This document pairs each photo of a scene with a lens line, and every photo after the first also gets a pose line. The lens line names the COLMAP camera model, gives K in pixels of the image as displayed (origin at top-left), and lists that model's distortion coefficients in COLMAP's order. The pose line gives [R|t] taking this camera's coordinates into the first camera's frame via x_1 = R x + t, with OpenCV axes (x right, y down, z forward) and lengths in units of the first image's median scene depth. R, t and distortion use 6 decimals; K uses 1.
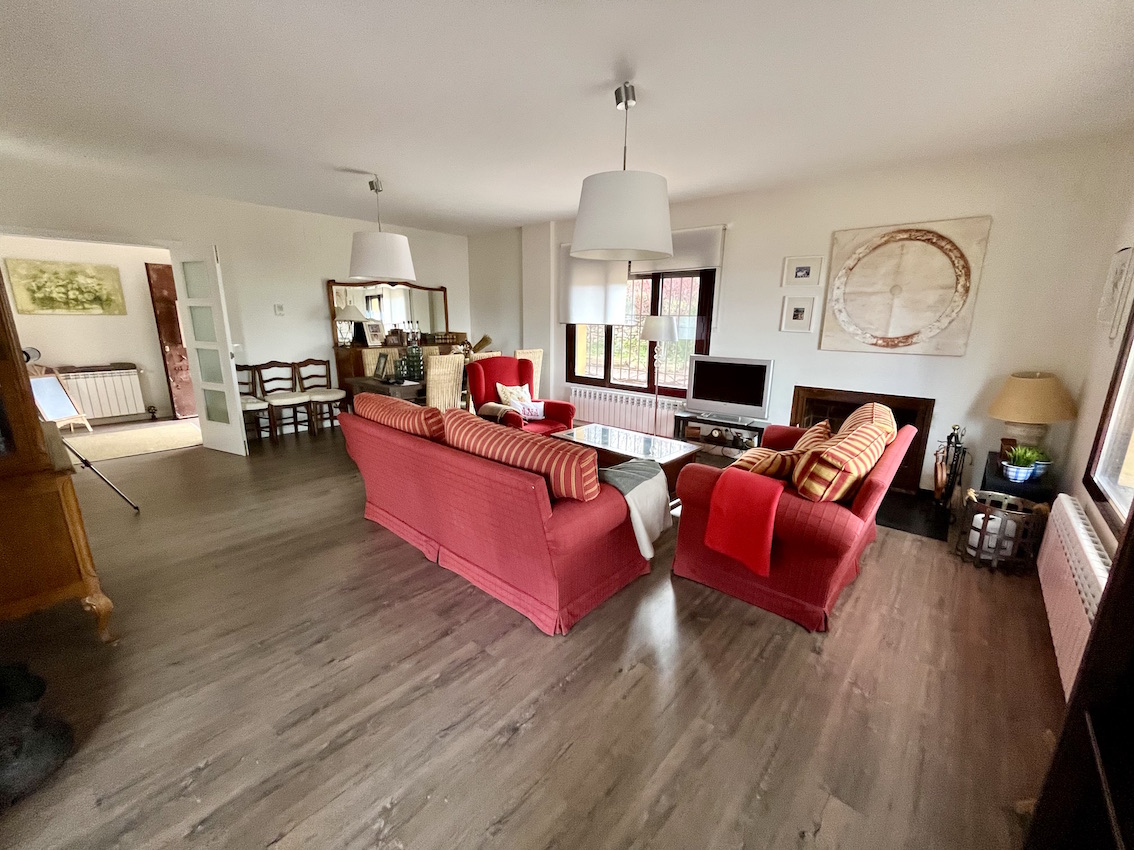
lens RADIAL K [[464.4, 0, 566.5], [0, 464.4, 425.6], [0, 0, 1]] dist [-0.001972, -0.000248]
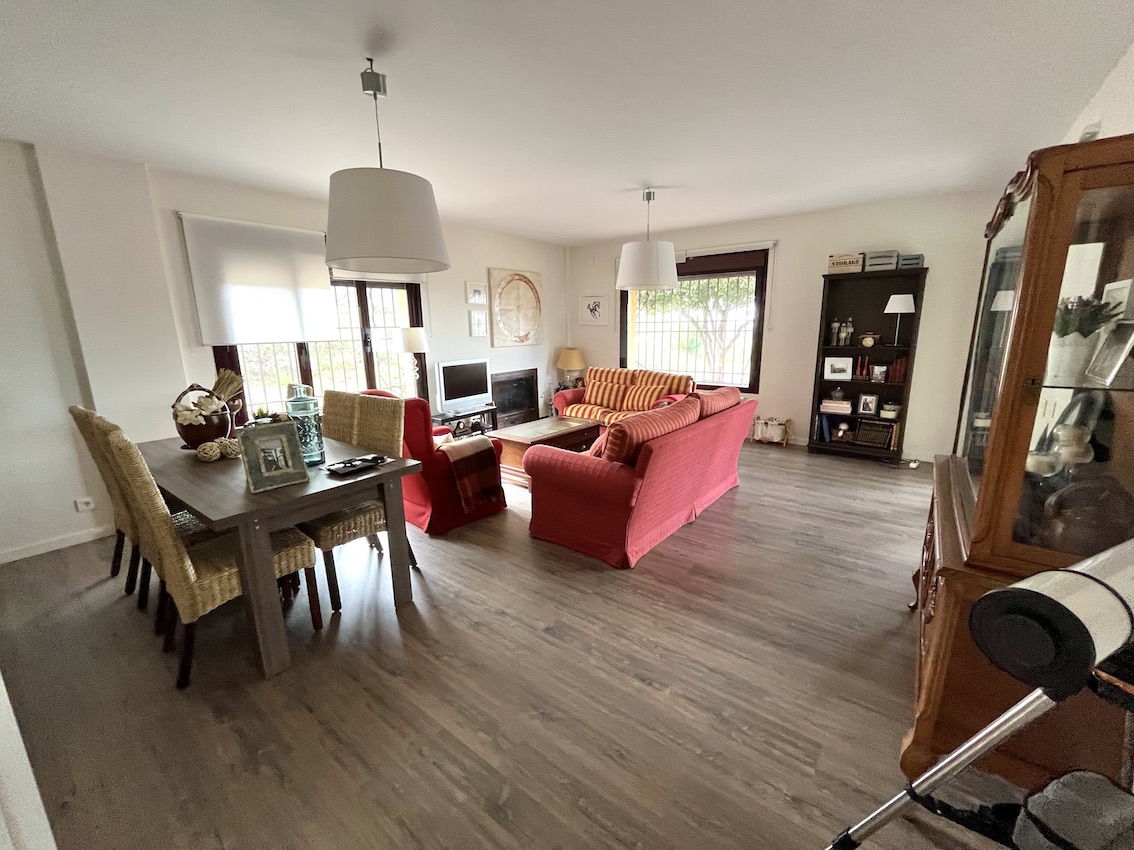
lens RADIAL K [[464.4, 0, 566.3], [0, 464.4, 426.5], [0, 0, 1]] dist [-0.001972, -0.000248]
pose [[-0.057866, -0.223561, 0.972971, -0.897072], [0.249273, 0.940498, 0.230925, -0.198342], [-0.966703, 0.255898, 0.001305, 0.792769]]
